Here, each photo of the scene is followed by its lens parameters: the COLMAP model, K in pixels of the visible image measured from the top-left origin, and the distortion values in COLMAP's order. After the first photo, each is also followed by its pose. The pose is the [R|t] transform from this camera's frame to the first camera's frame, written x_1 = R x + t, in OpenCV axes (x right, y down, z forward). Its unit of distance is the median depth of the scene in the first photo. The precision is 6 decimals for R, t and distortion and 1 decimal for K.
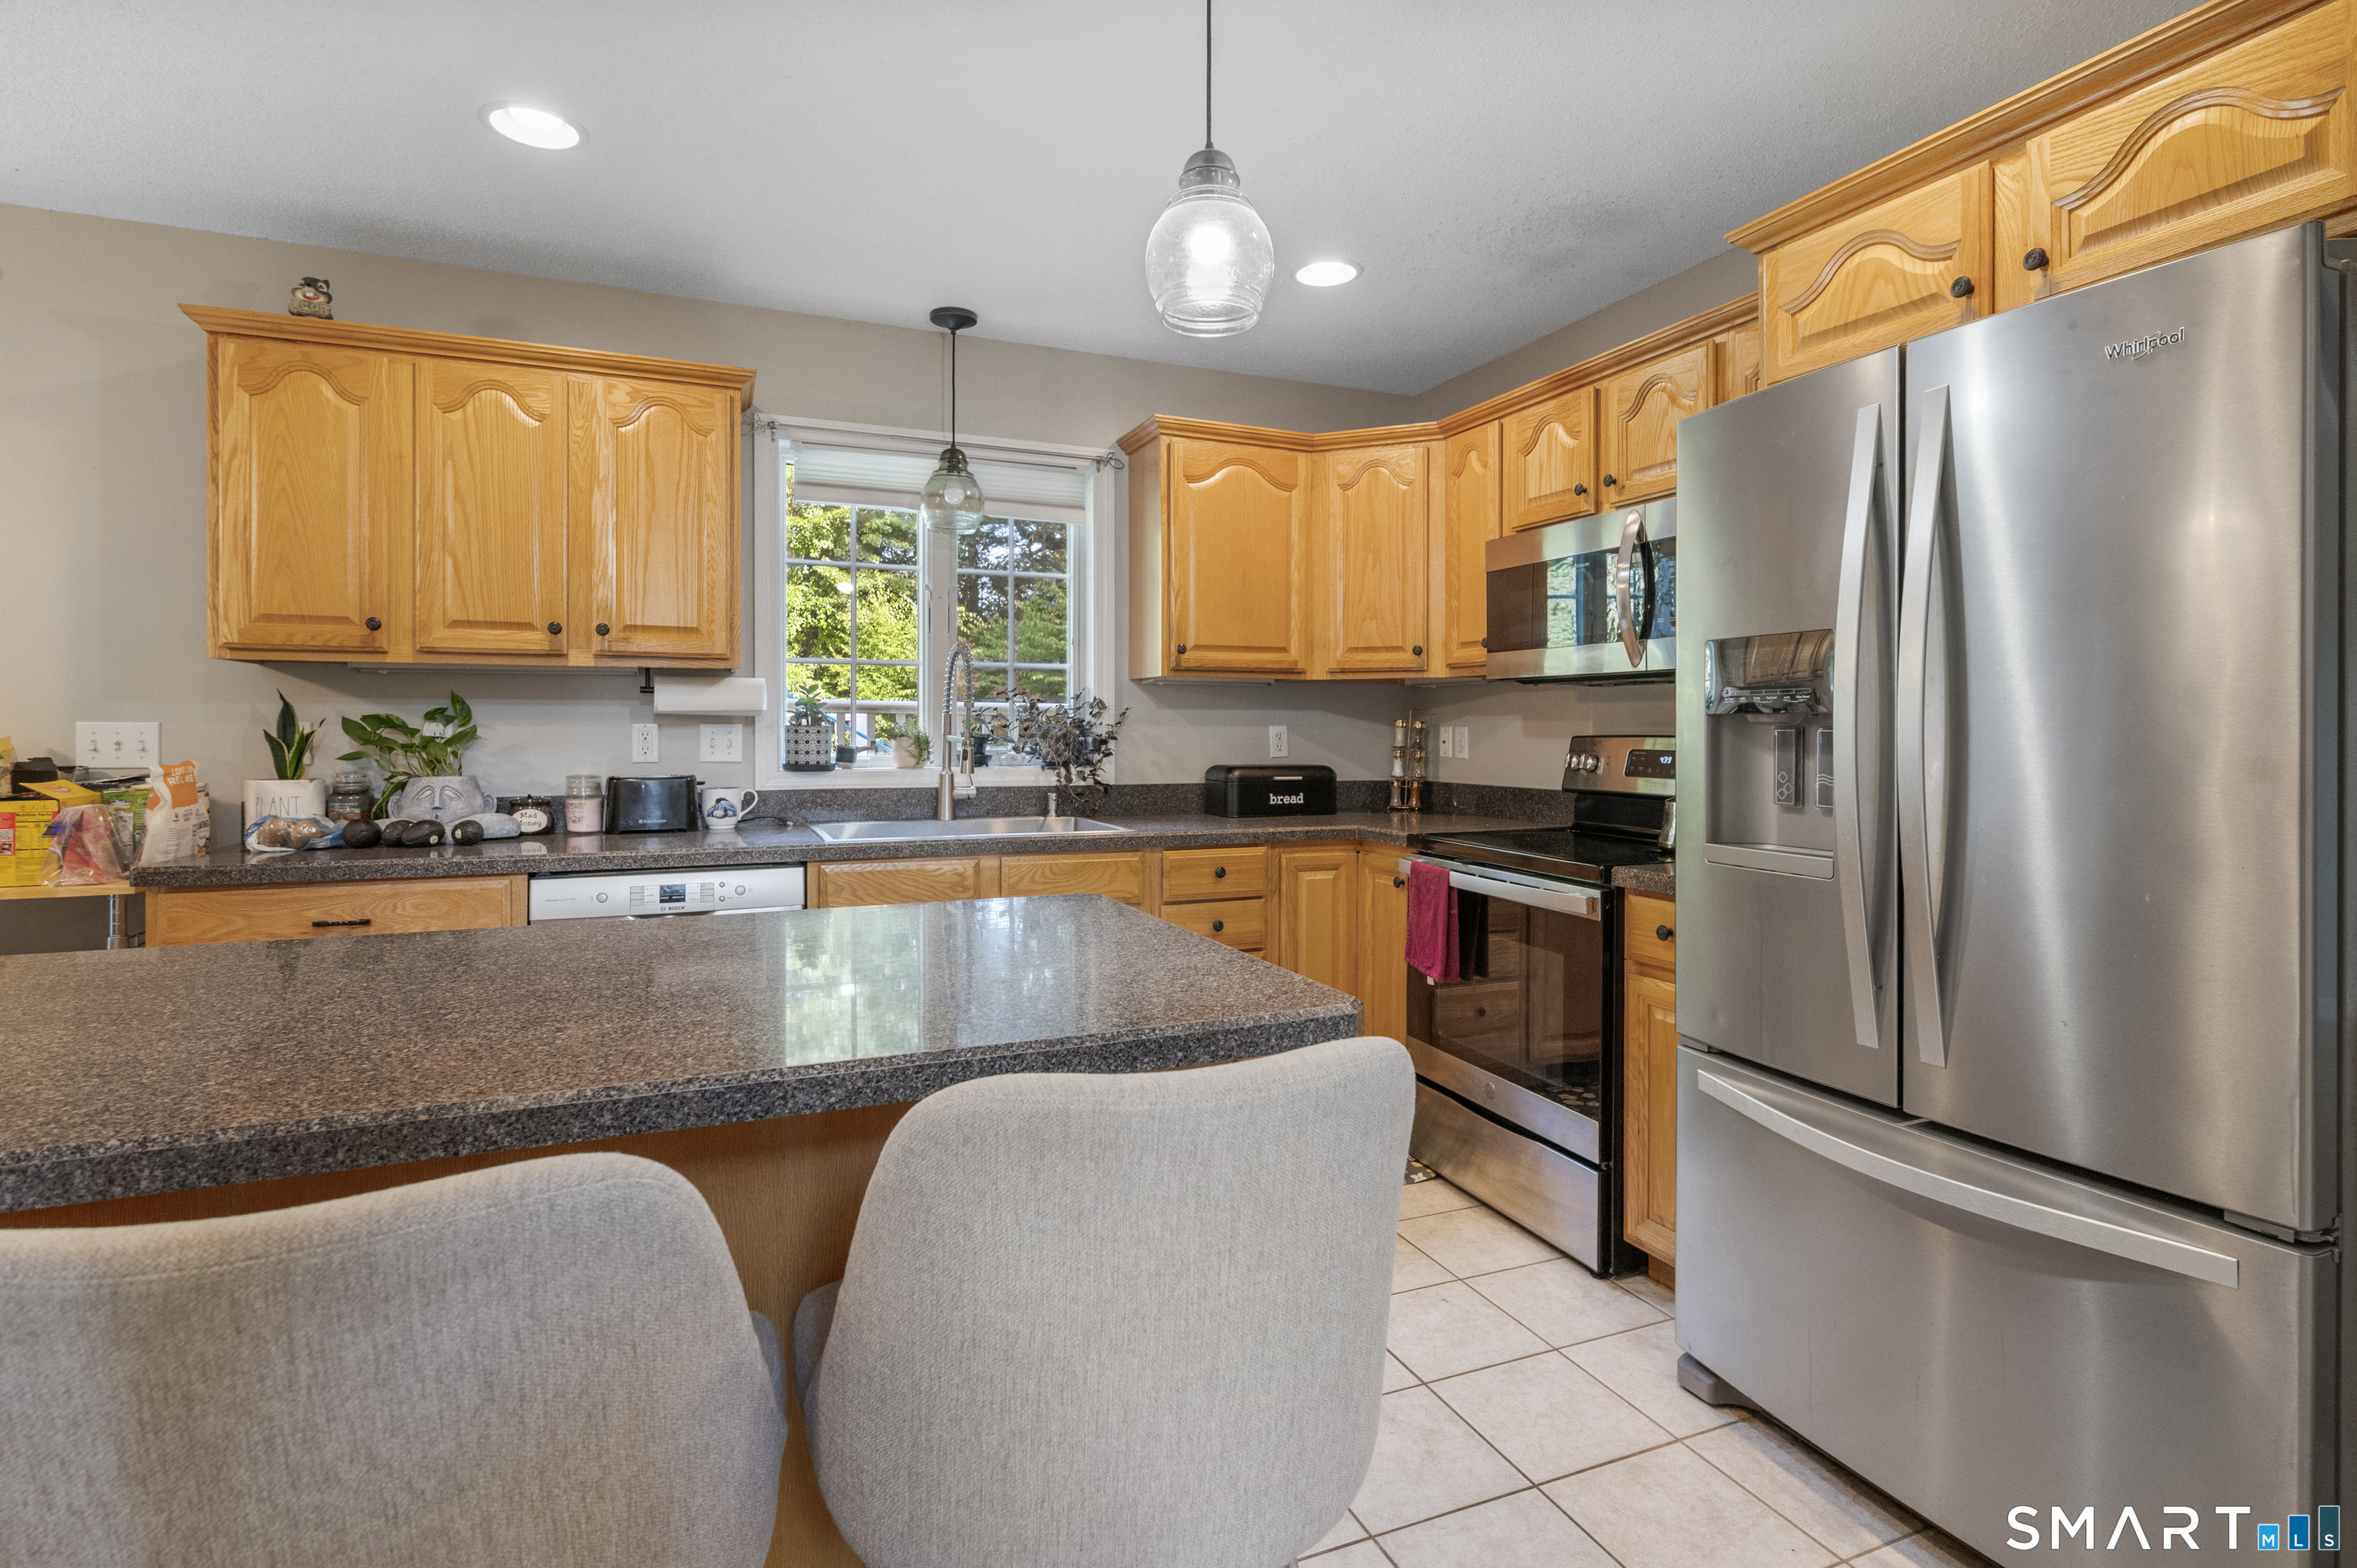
lens RADIAL K [[1140.6, 0, 1183.0], [0, 1140.6, 731.2], [0, 0, 1]] dist [0.001013, 0.001025]
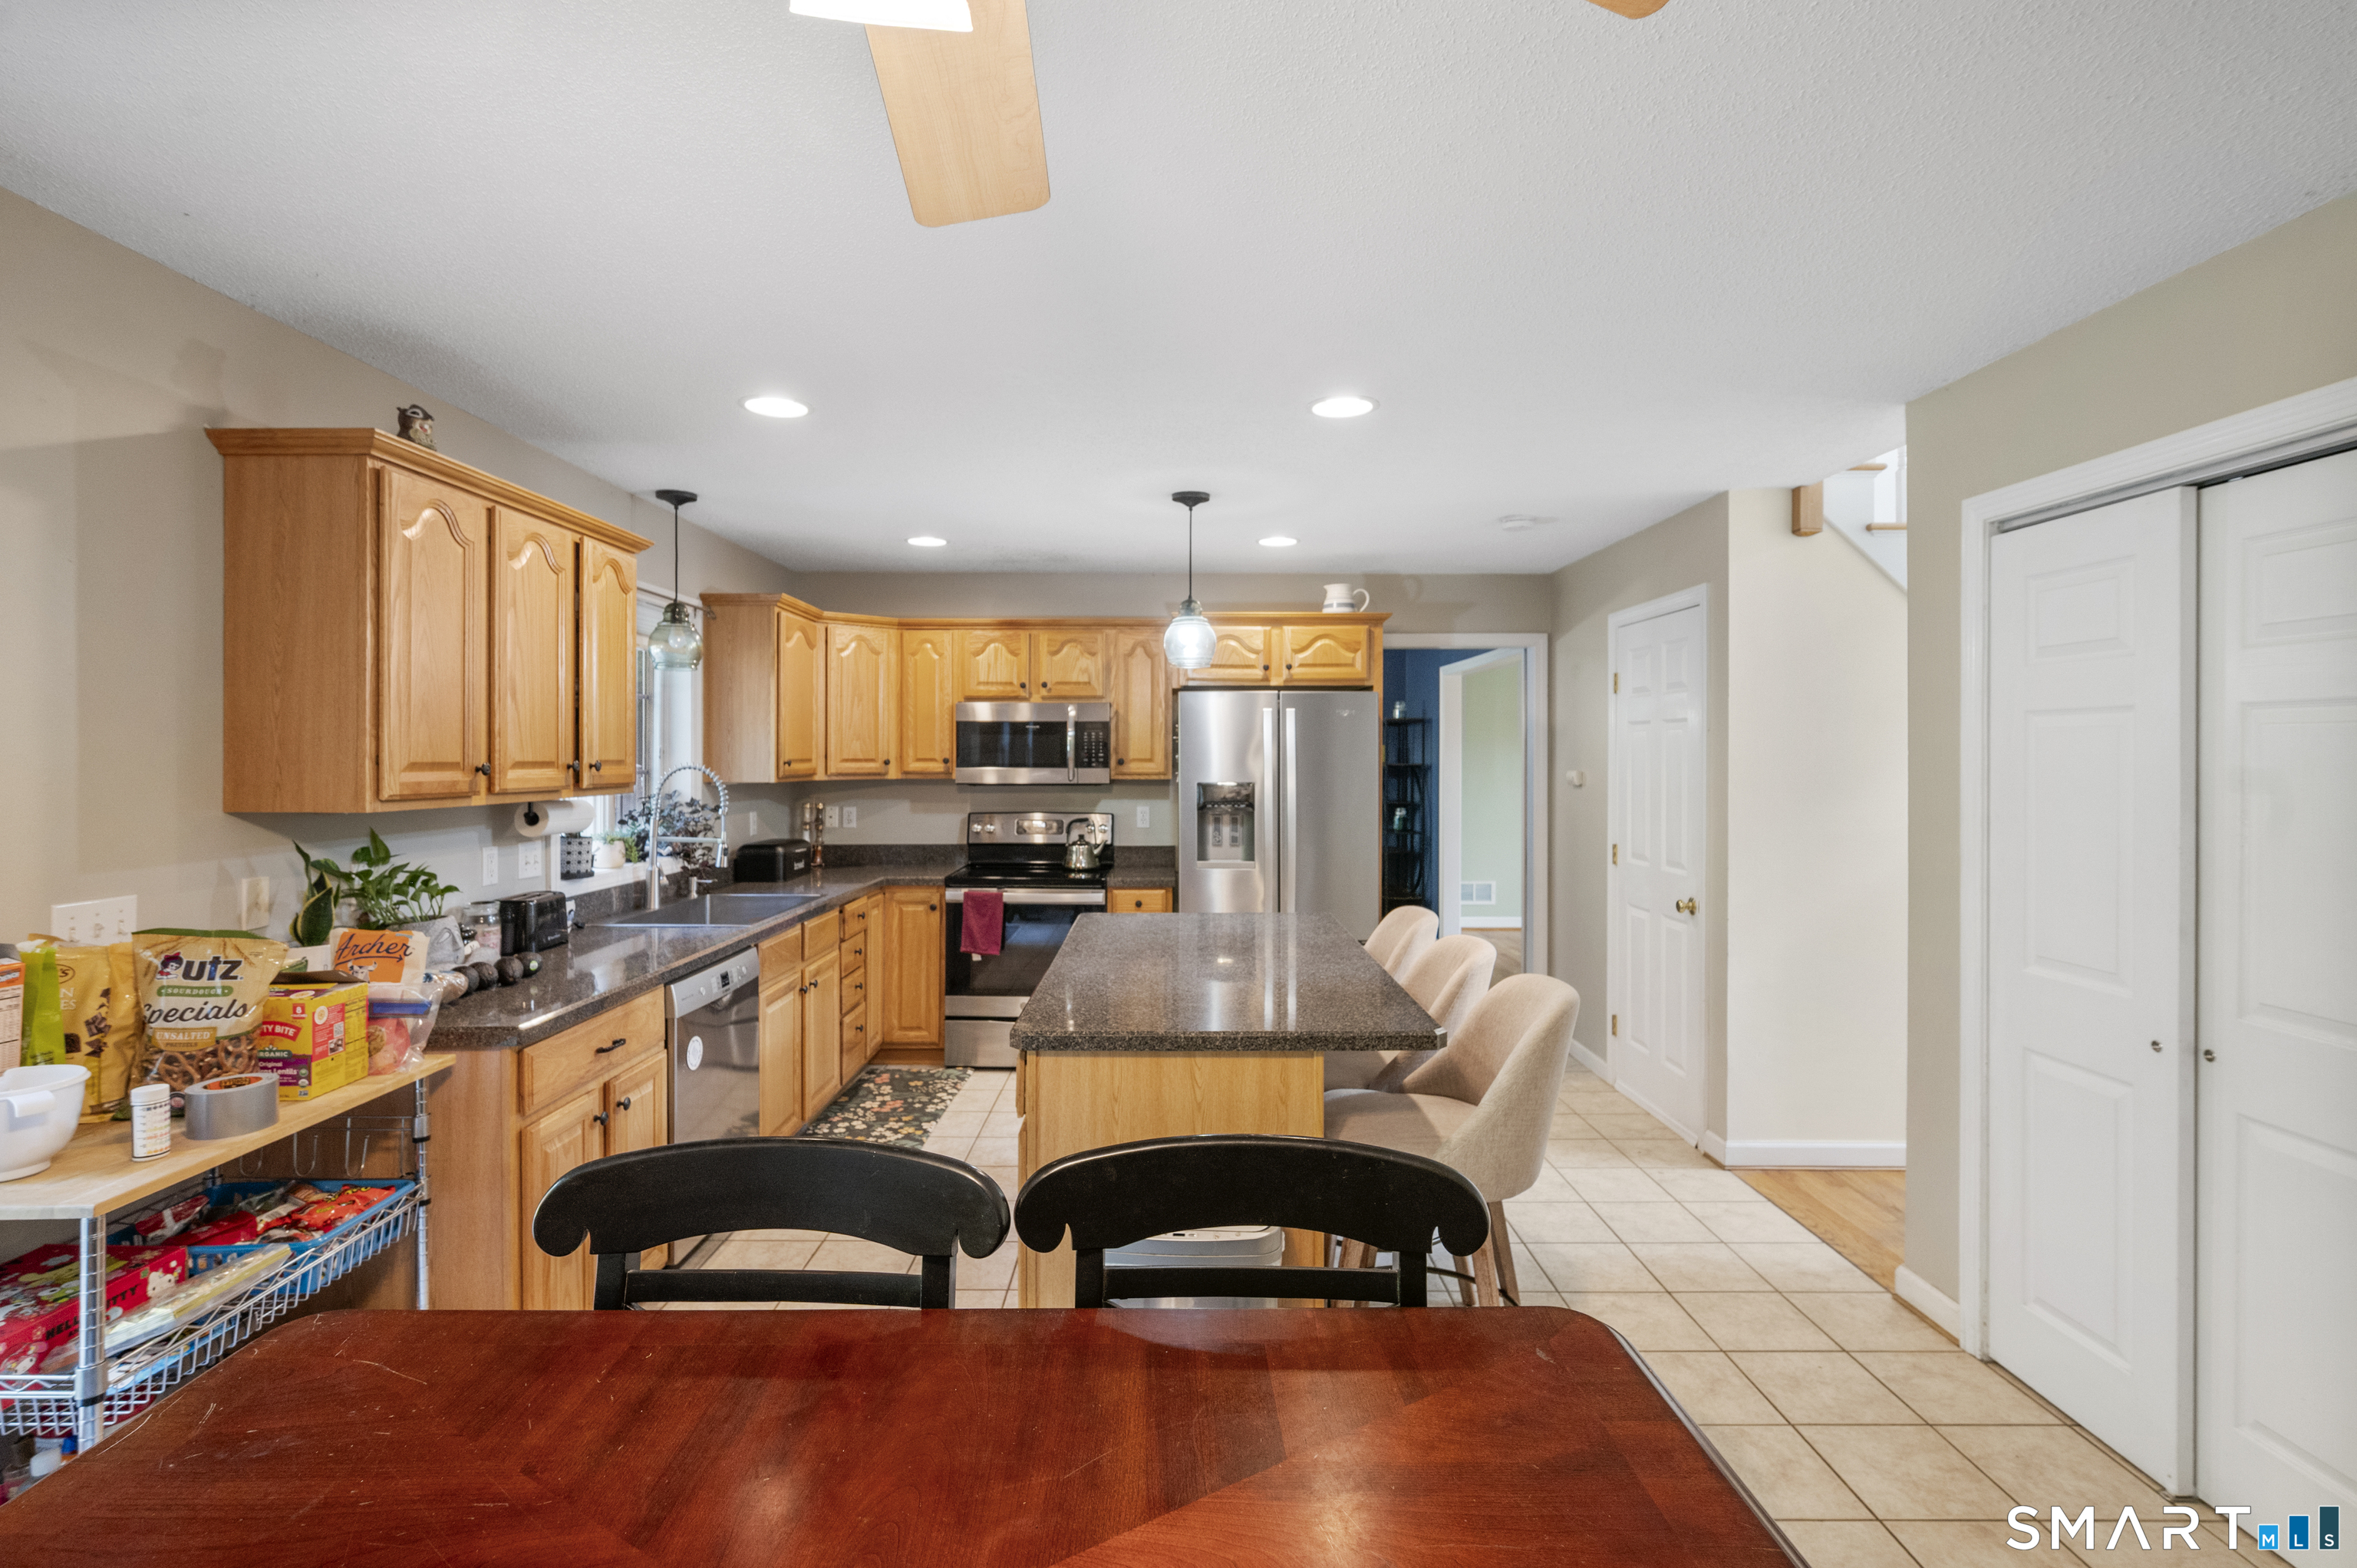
lens RADIAL K [[1105.7, 0, 1166.7], [0, 1105.7, 754.7], [0, 0, 1]] dist [0.000582, -0.000312]
pose [[0.392319, -0.001380, 0.919828, -1.160691], [0.003929, 0.999992, -0.000175, -0.088004], [-0.919821, 0.003683, 0.392322, 0.056290]]
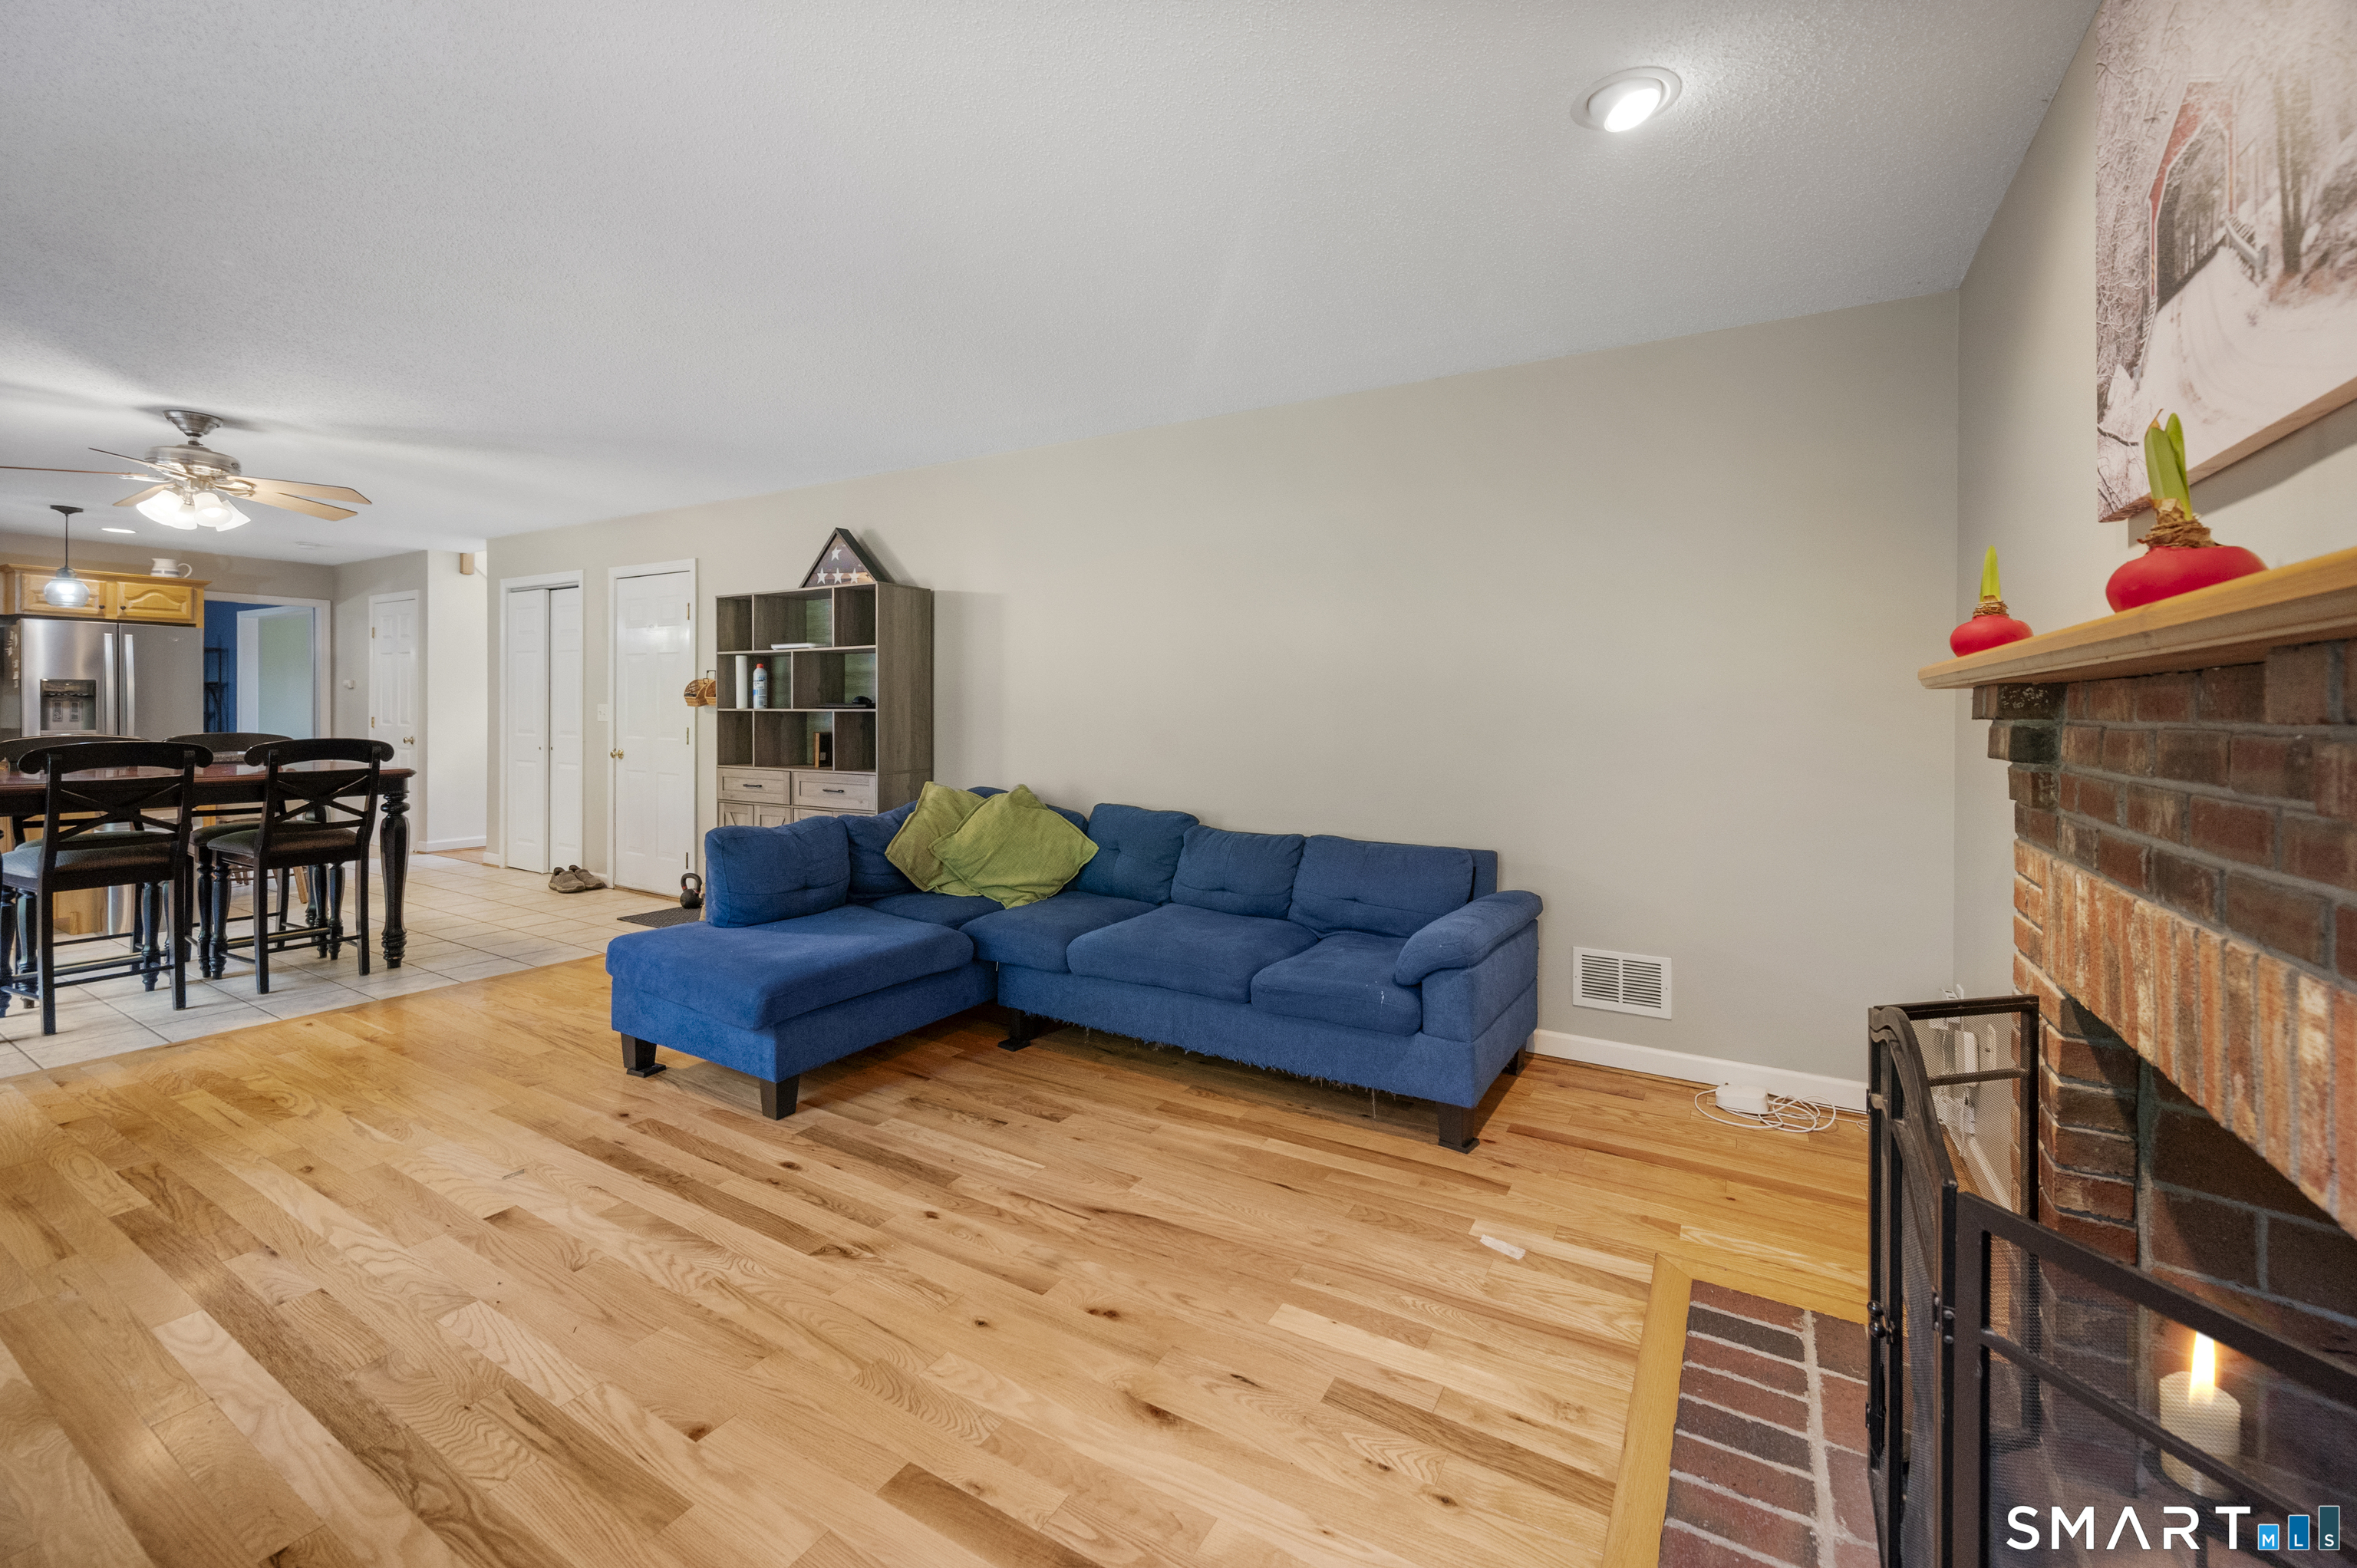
lens RADIAL K [[958.5, 0, 1160.4], [0, 958.5, 710.6], [0, 0, 1]] dist [-0.001005, 0.000075]
pose [[-0.590909, -0.007985, 0.806698, -2.787136], [-0.002613, 0.999965, 0.007984, -0.004157], [-0.806734, 0.002610, -0.590909, -0.096817]]
